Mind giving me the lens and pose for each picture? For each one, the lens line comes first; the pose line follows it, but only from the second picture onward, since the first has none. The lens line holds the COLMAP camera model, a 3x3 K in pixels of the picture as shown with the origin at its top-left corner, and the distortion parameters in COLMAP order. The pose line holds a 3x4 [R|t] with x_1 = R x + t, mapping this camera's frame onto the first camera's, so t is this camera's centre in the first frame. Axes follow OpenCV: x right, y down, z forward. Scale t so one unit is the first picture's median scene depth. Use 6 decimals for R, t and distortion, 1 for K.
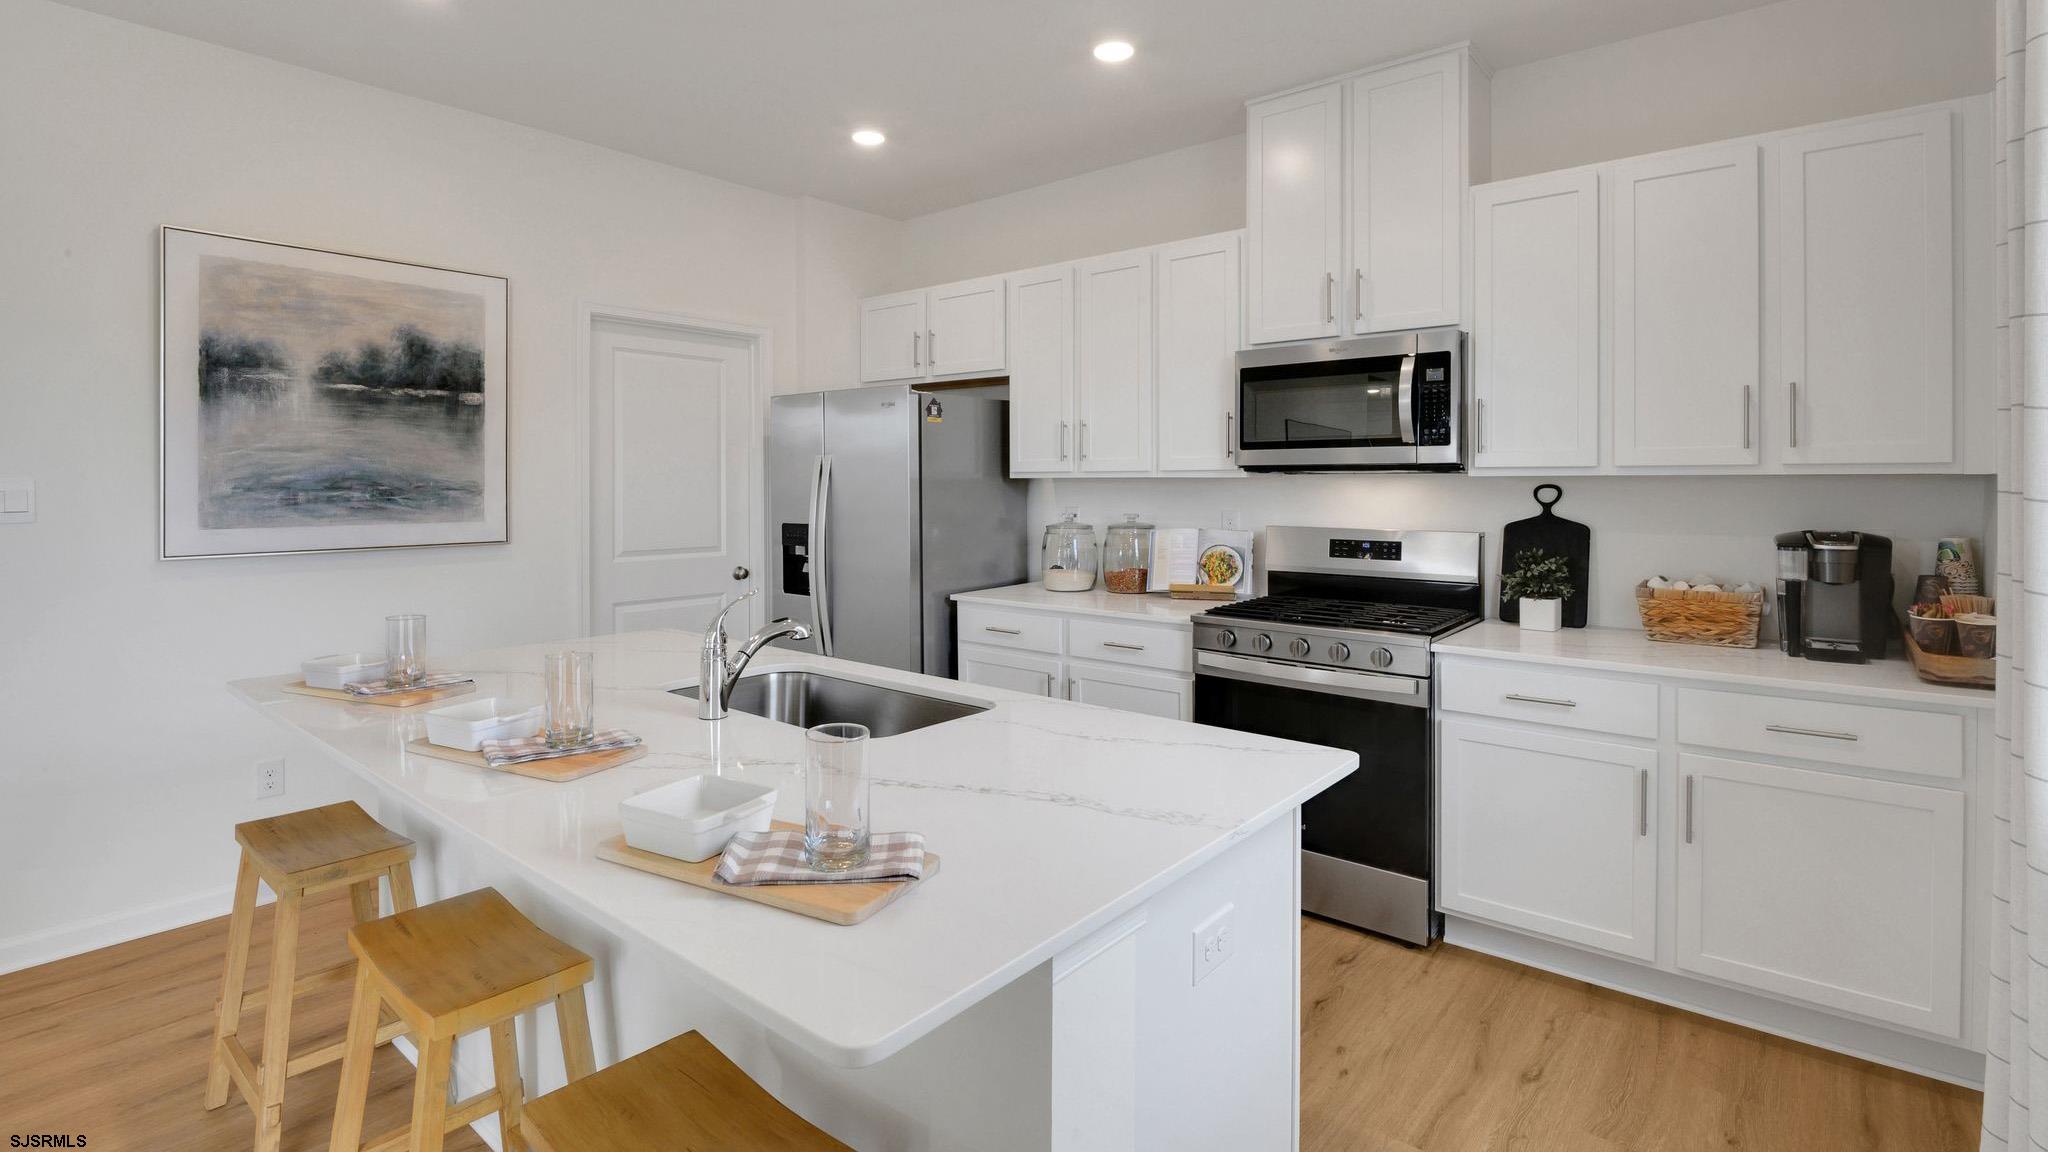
lens RADIAL K [[968.9, 0, 1029.3], [0, 968.9, 492.3], [0, 0, 1]] dist [-0.004923, -0.013286]
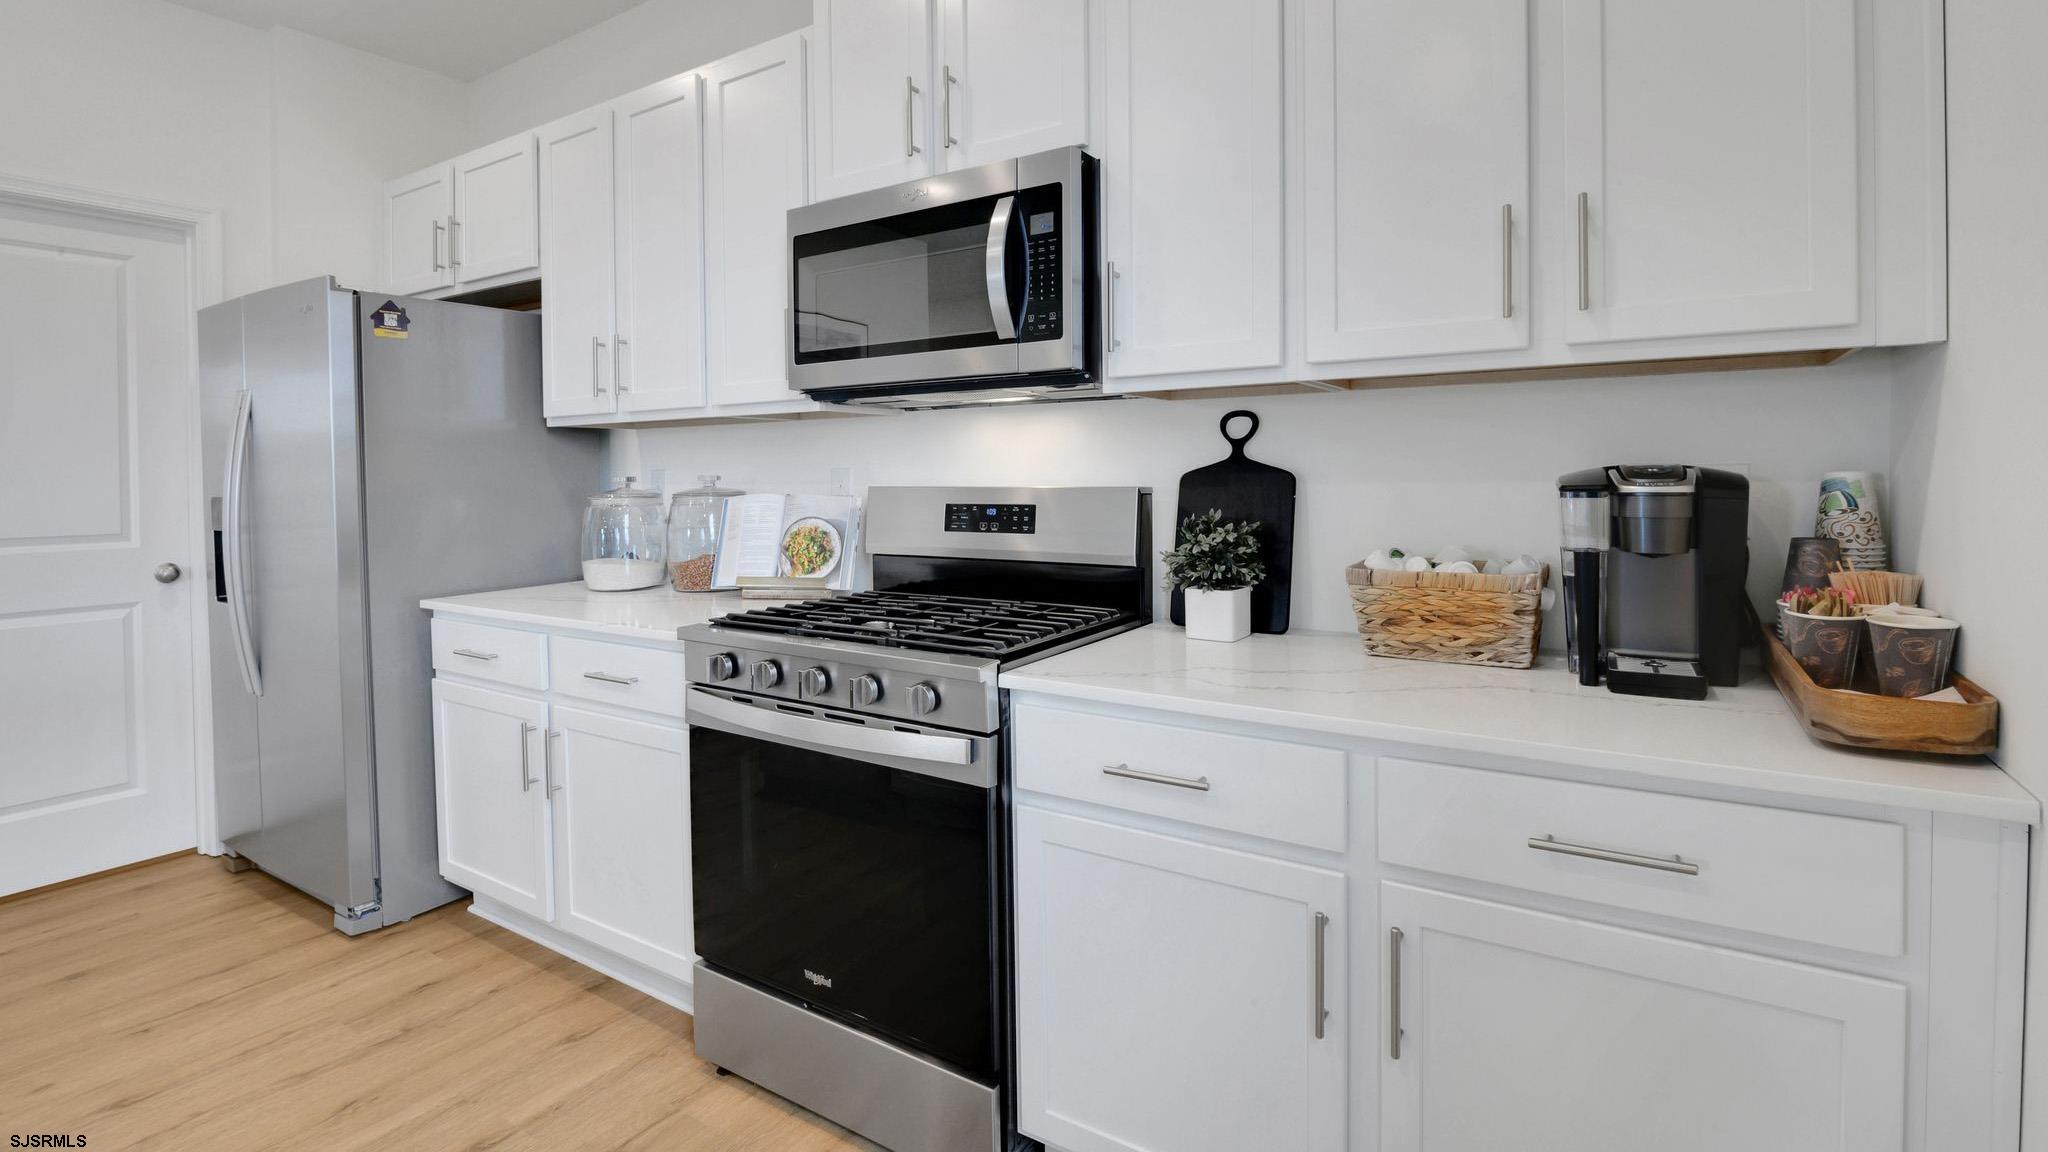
lens RADIAL K [[968.9, 0, 1029.3], [0, 968.9, 492.3], [0, 0, 1]] dist [-0.004923, -0.013286]
pose [[0.992144, -0.010954, 0.124620, 0.338208], [0.009791, 0.999903, 0.009939, 0.041030], [-0.124716, -0.008641, 0.992155, 0.403886]]
